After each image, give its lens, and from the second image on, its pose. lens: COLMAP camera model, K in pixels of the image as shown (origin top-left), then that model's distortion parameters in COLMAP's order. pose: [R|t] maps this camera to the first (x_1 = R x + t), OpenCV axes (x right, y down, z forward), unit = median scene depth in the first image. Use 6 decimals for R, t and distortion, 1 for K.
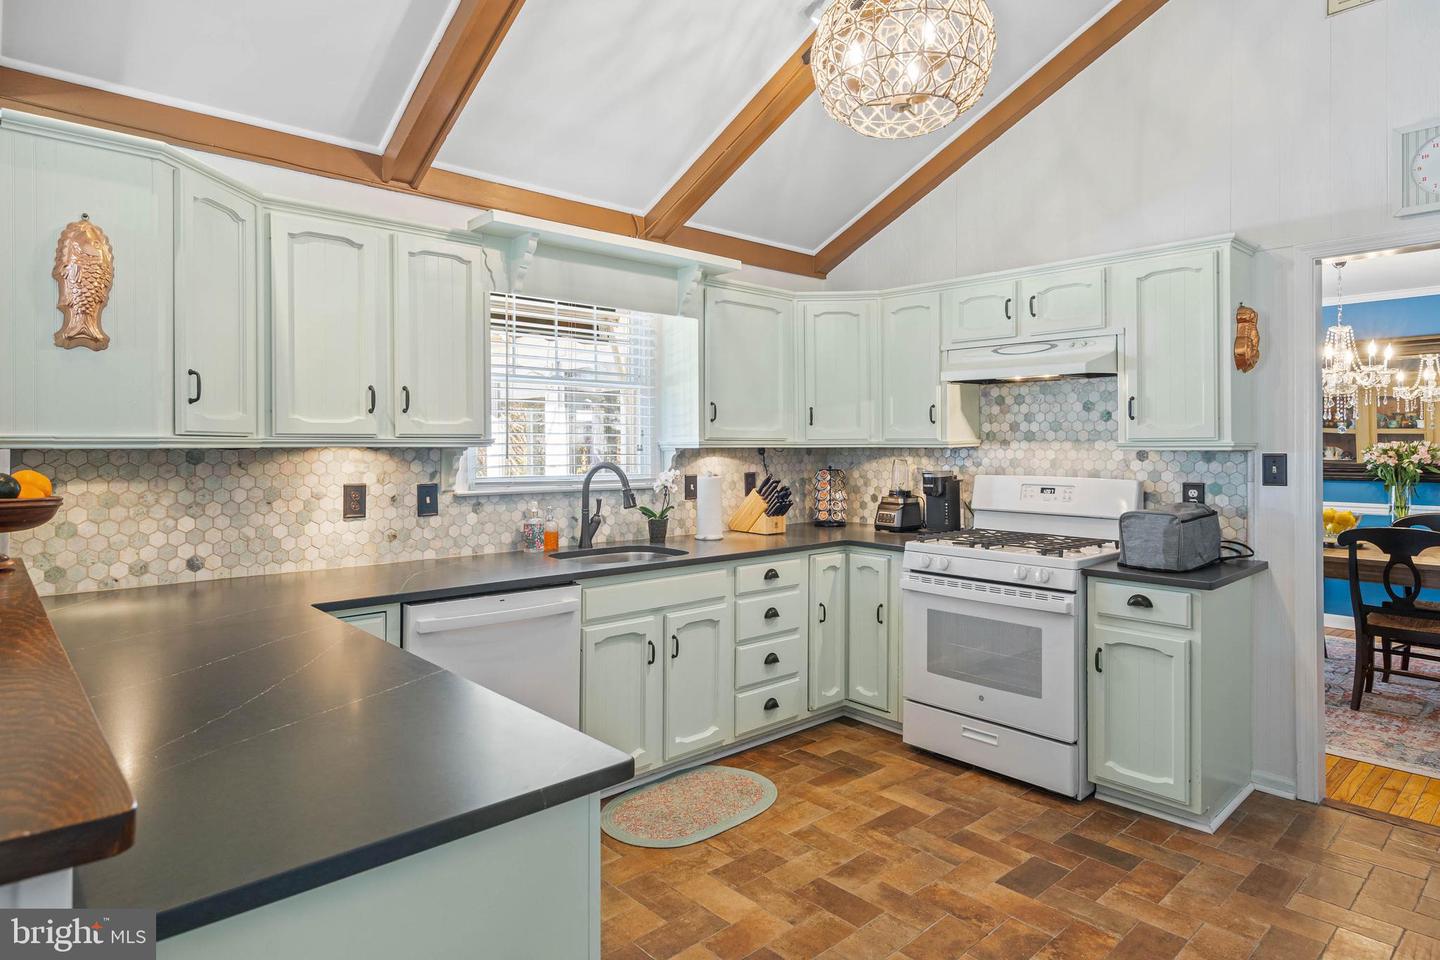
lens RADIAL K [[768.1, 0, 677.6], [0, 768.1, 445.6], [0, 0, 1]] dist [0.005266, 0.000254]
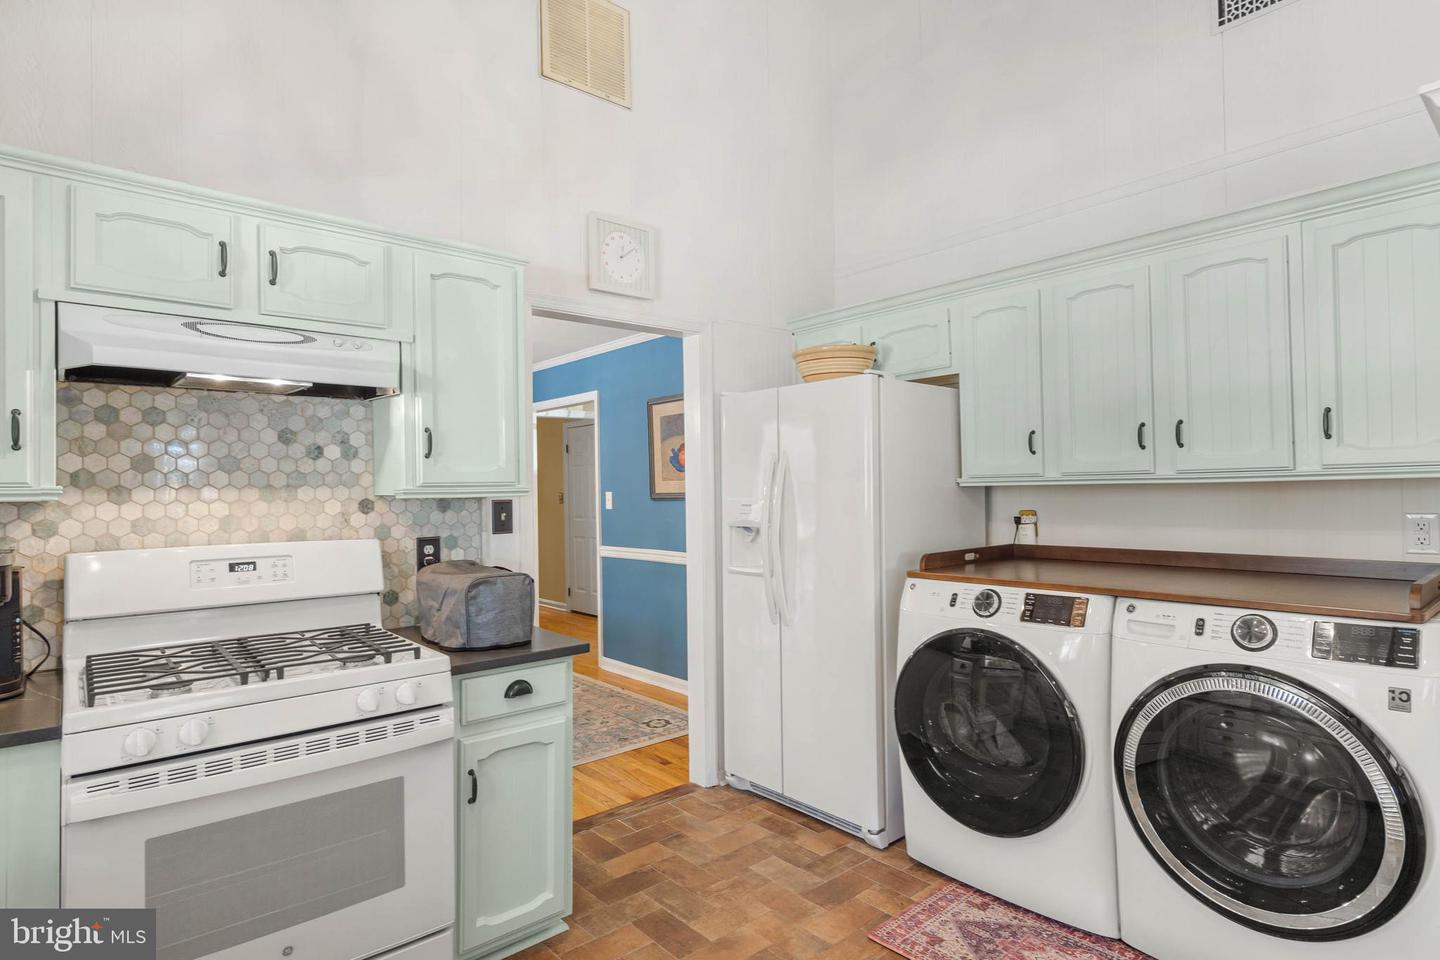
lens RADIAL K [[768.1, 0, 717.2], [0, 768.1, 480.7], [0, 0, 1]] dist [0.005266, 0.000254]
pose [[-0.011996, 0.011271, 0.999865, -0.157736], [0.013673, 0.999845, -0.011107, 0.000758], [-0.999835, 0.013538, -0.012148, 0.663174]]
